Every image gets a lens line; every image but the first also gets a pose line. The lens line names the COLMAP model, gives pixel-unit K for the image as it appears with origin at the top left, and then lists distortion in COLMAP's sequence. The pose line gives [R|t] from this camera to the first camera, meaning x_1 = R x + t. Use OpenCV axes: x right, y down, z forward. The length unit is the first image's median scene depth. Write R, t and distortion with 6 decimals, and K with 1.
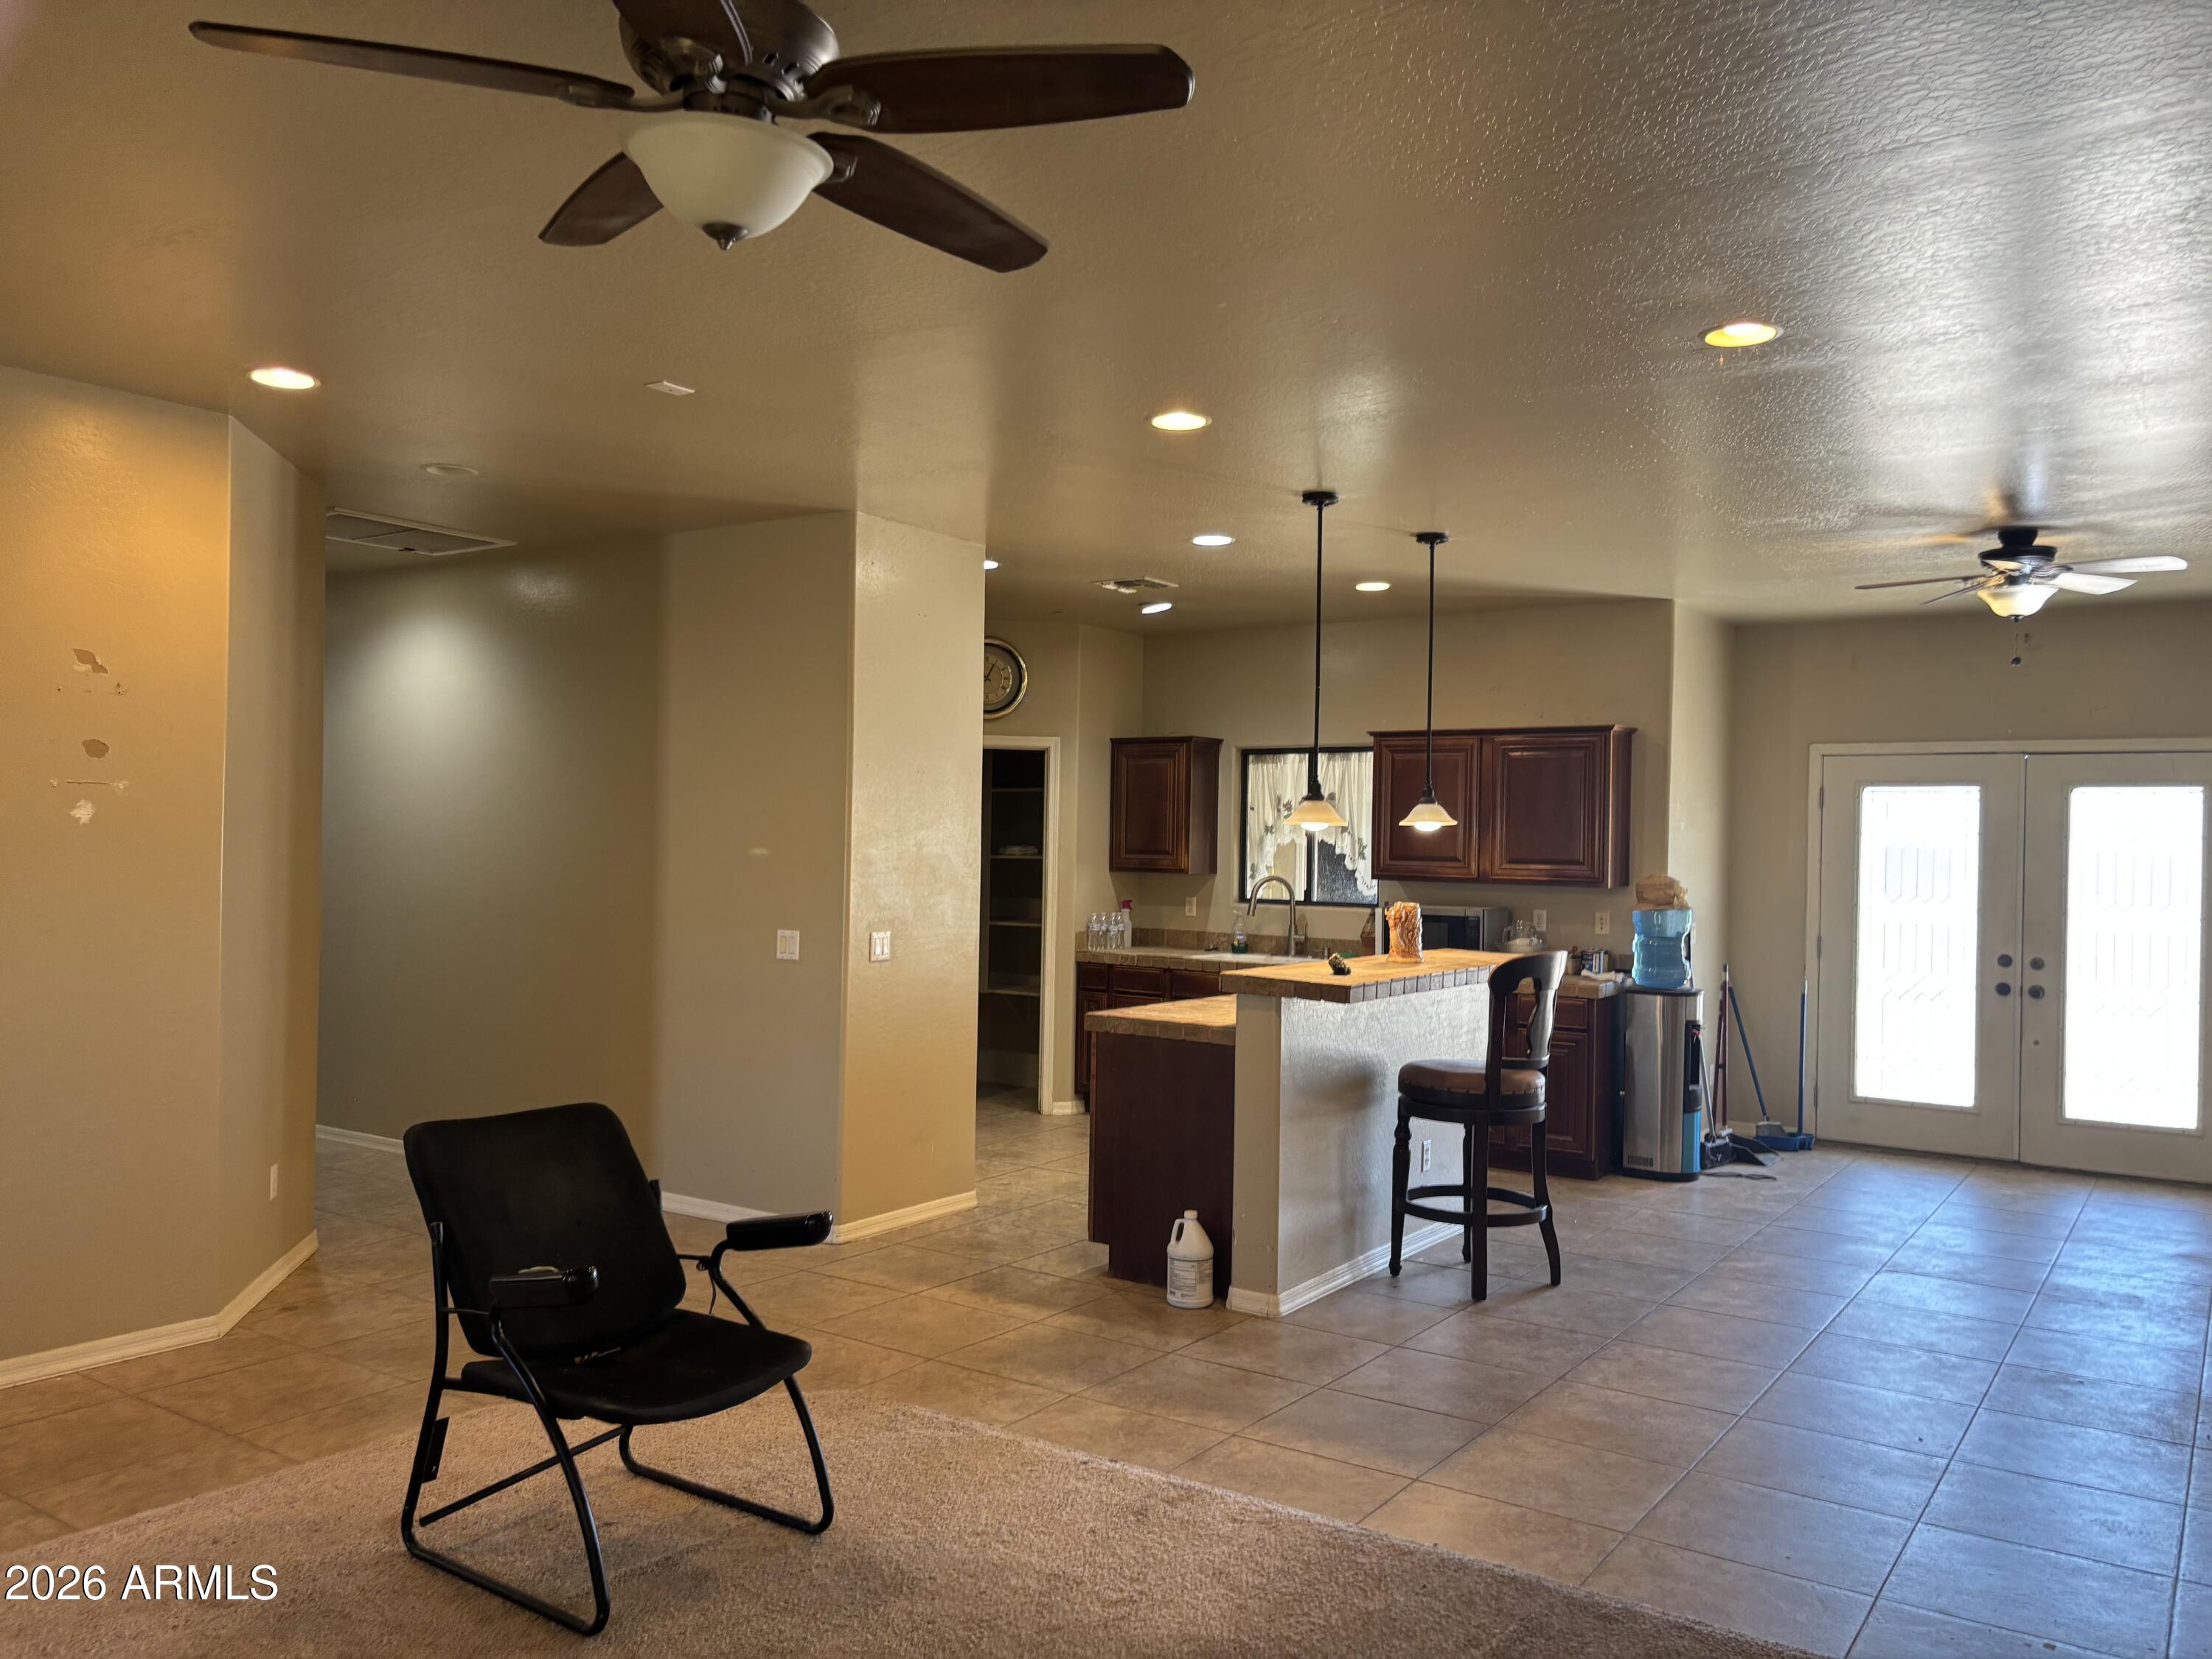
lens RADIAL K [[1660.2, 0, 1106.0], [0, 1660.2, 829.5], [0, 0, 1]] dist [0.071838, -0.153811]
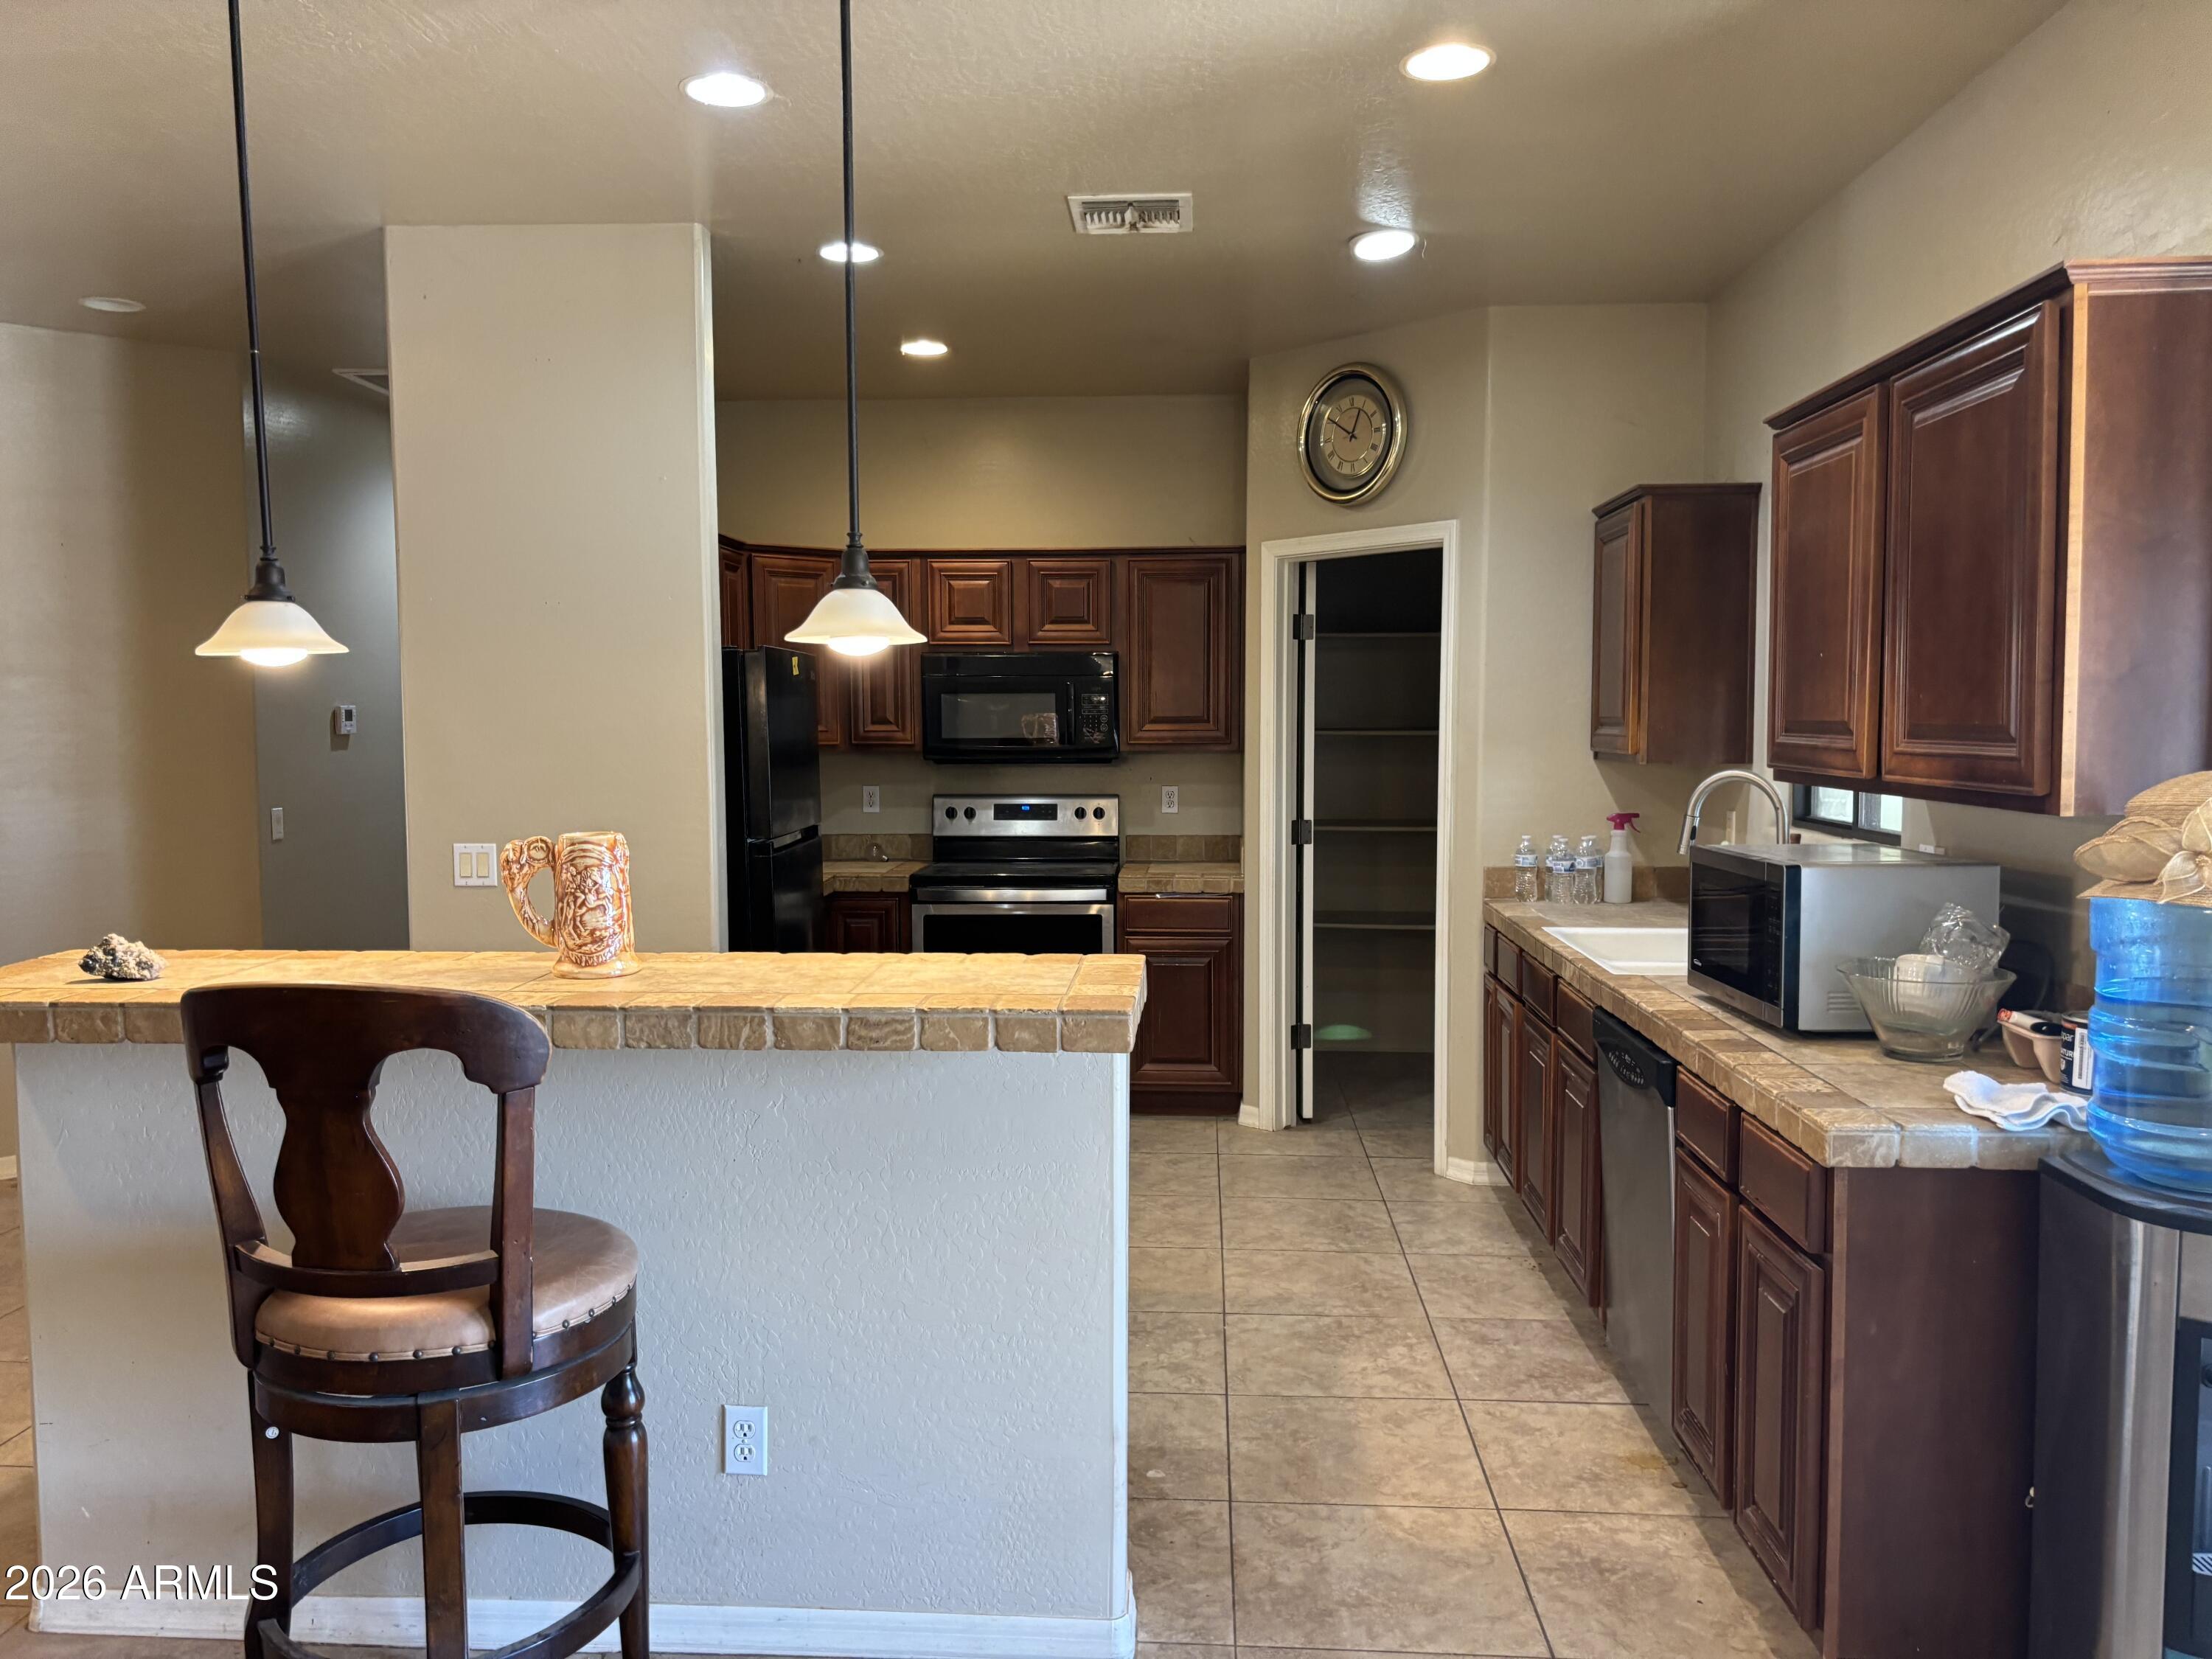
lens RADIAL K [[1660.2, 0, 1106.0], [0, 1660.2, 829.5], [0, 0, 1]] dist [0.071838, -0.153811]
pose [[0.527333, 0.039247, -0.848752, 0.394854], [0.023913, 0.997851, 0.060998, 0.011691], [0.849322, -0.052462, 0.525262, 0.598121]]
